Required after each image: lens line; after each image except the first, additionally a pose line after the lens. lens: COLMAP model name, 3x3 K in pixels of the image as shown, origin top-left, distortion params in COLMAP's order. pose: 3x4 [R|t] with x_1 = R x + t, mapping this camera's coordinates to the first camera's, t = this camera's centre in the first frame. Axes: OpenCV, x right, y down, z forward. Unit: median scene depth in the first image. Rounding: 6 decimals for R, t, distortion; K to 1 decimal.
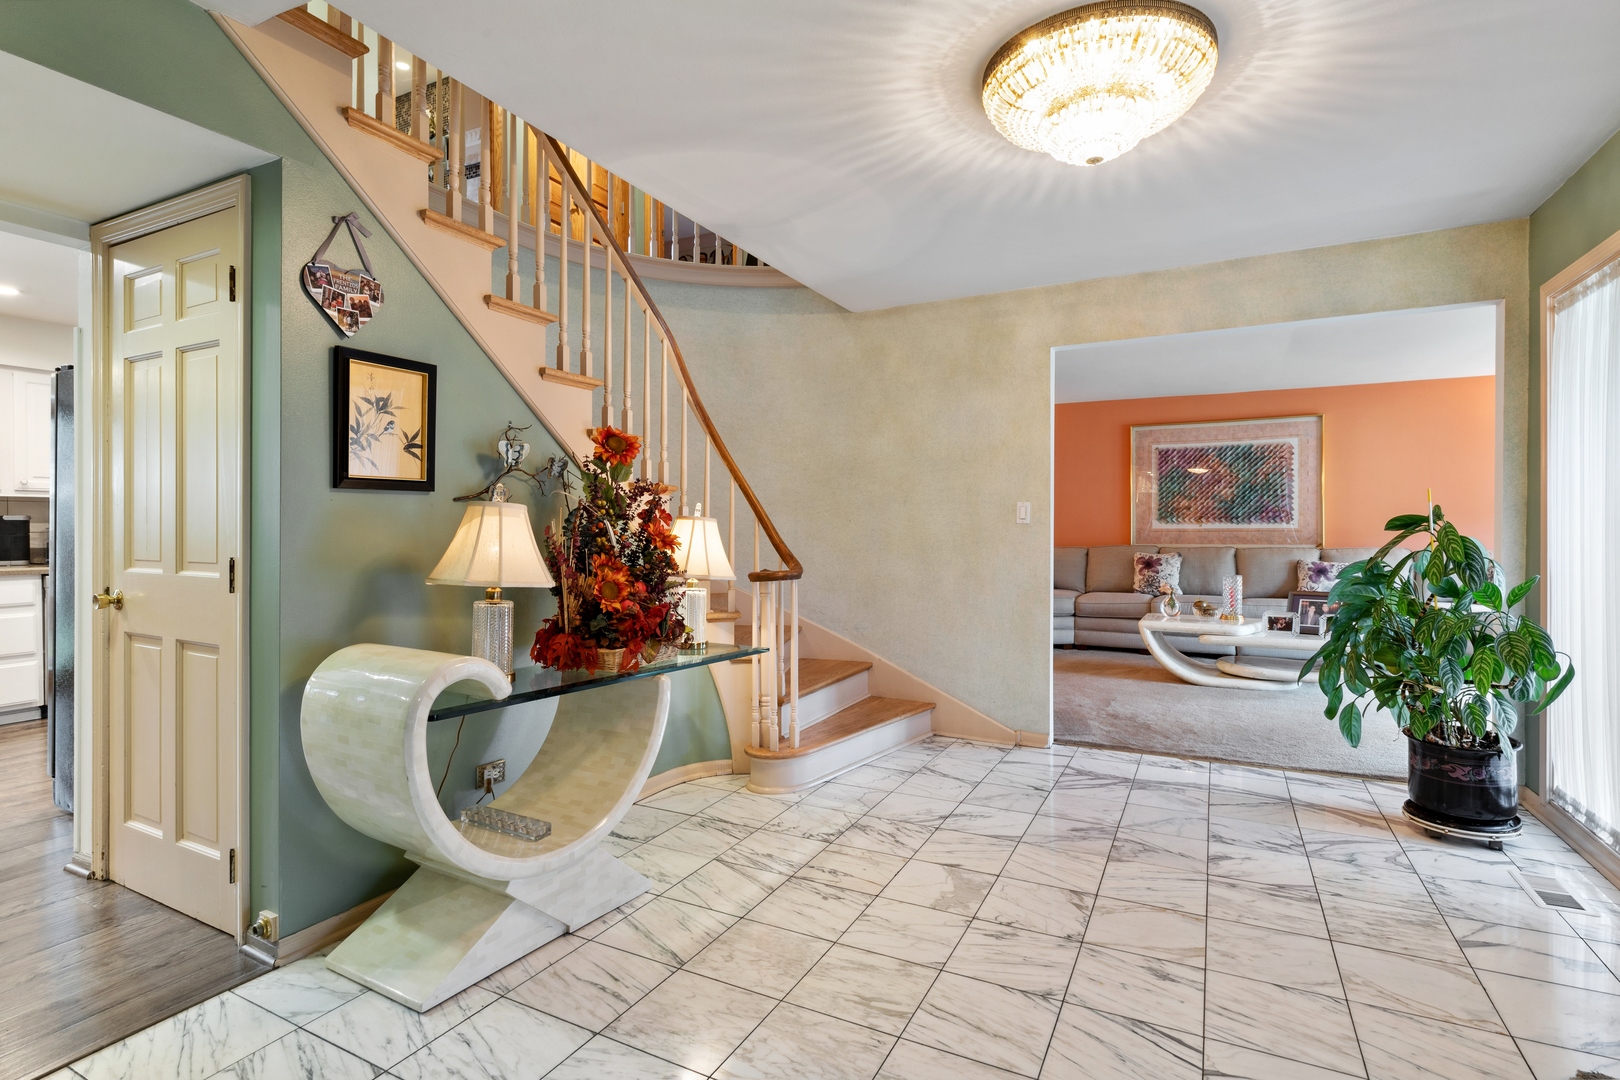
lens RADIAL K [[791.4, 0, 808.3], [0, 791.4, 533.3], [0, 0, 1]] dist [0.002996, 0.000525]
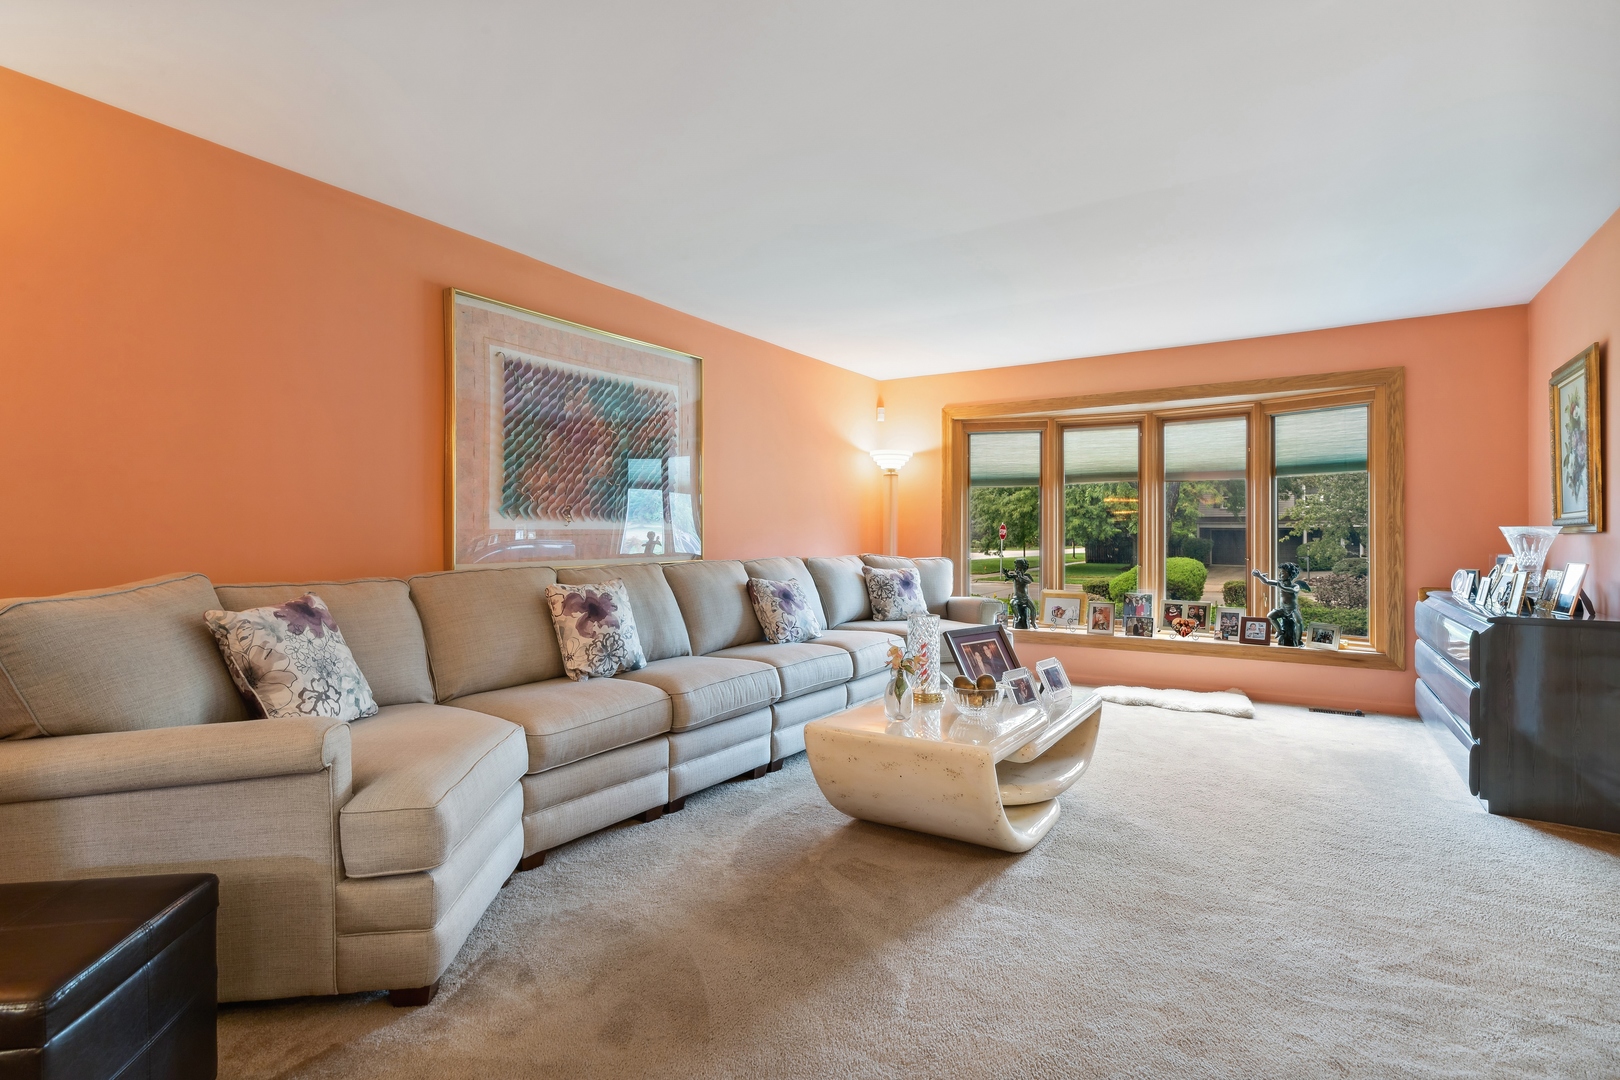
lens RADIAL K [[791.4, 0, 810.5], [0, 791.4, 537.1], [0, 0, 1]] dist [0.002996, 0.000525]
pose [[0.087223, -0.001740, 0.996187, -0.000200], [0.004487, 0.999989, 0.001354, -0.001181], [-0.996179, 0.004351, 0.087229, 0.797234]]
